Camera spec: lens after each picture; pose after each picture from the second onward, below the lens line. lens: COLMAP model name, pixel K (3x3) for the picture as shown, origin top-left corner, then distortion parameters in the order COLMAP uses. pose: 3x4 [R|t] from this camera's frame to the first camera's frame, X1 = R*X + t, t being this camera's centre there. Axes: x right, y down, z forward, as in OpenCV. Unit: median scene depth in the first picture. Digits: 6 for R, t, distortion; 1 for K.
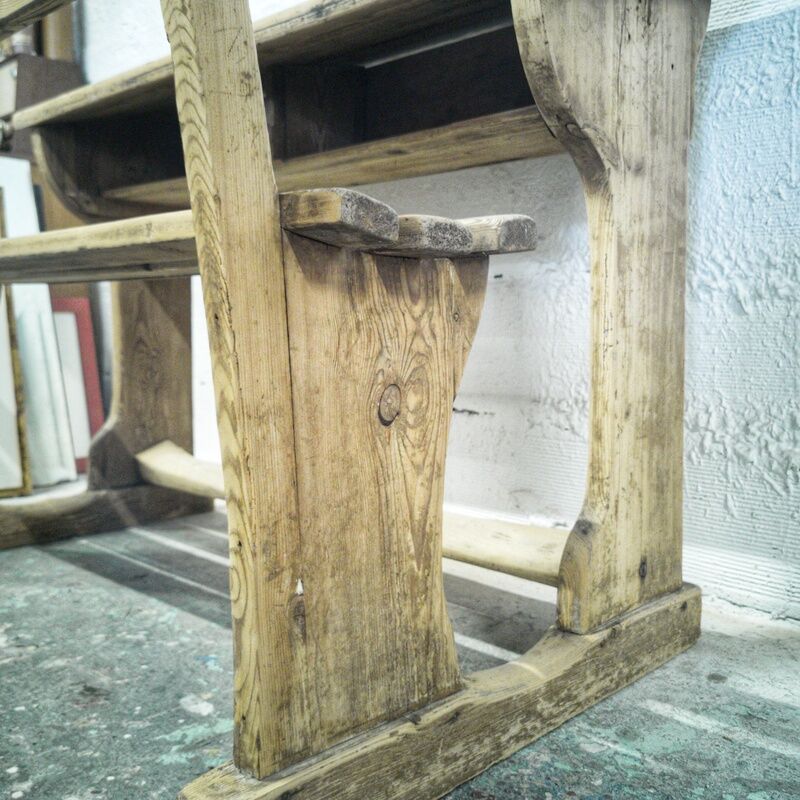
lens RADIAL K [[870.0, 0, 400.9], [0, 870.0, 385.5], [0, 0, 1]] dist [0.008718, 0.000000]
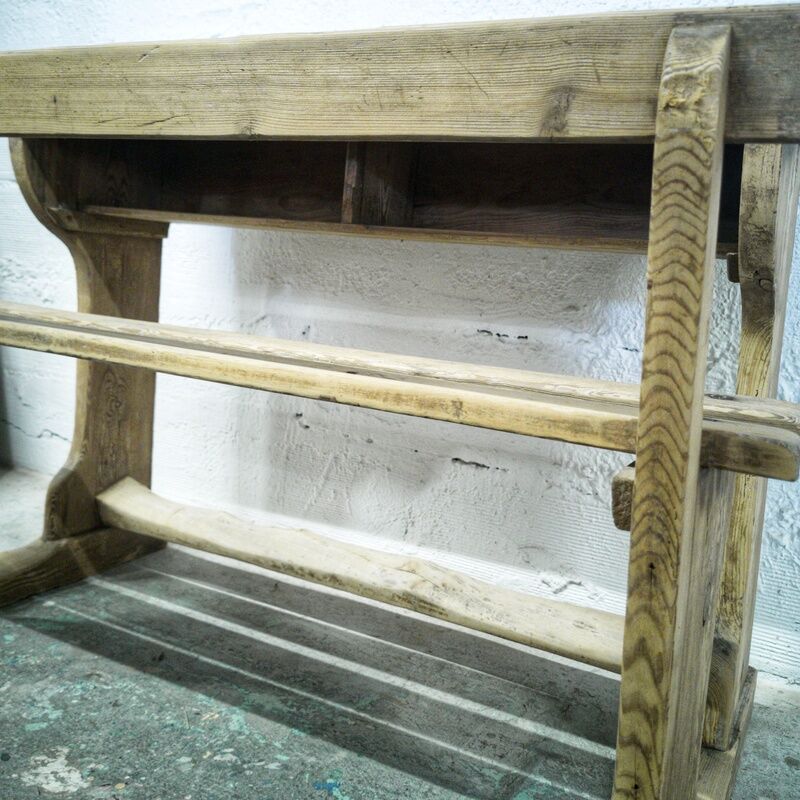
lens RADIAL K [[870.0, 0, 400.1], [0, 870.0, 348.3], [0, 0, 1]] dist [0.008718, 0.000000]
pose [[0.958395, 0.042265, 0.282300, -0.384389], [-0.053310, 0.998079, 0.031558, -0.169888], [-0.280424, -0.045295, 0.958807, 0.084040]]
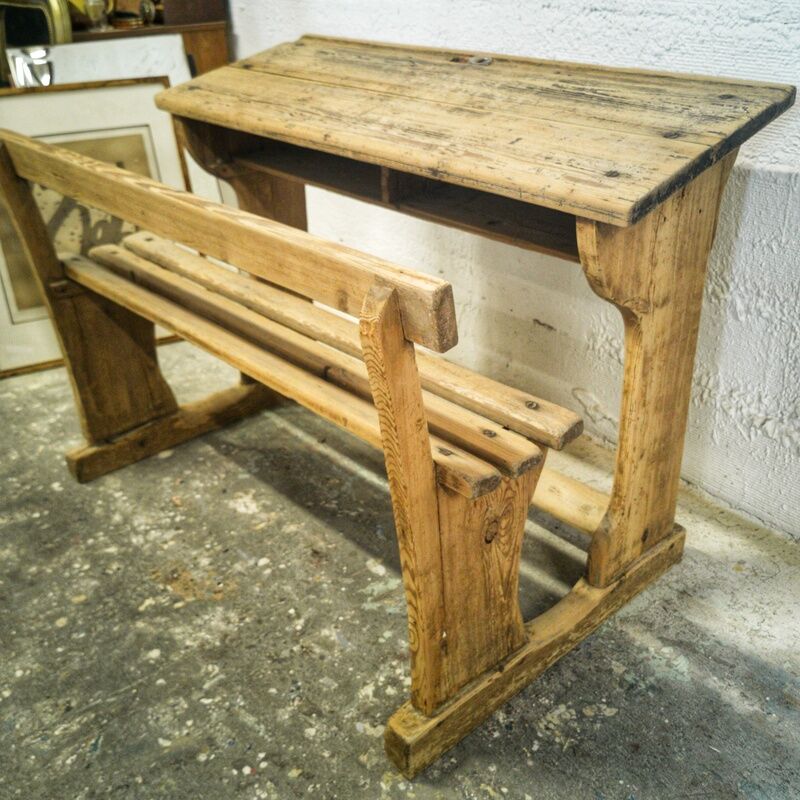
lens RADIAL K [[898.9, 0, 418.3], [0, 898.9, 389.6], [0, 0, 1]] dist [0.015065, 0.000000]
pose [[0.995152, 0.031264, -0.093250, 0.012851], [0.007834, 0.919921, 0.392026, -0.554630], [0.098039, -0.390855, 0.915216, -0.440211]]
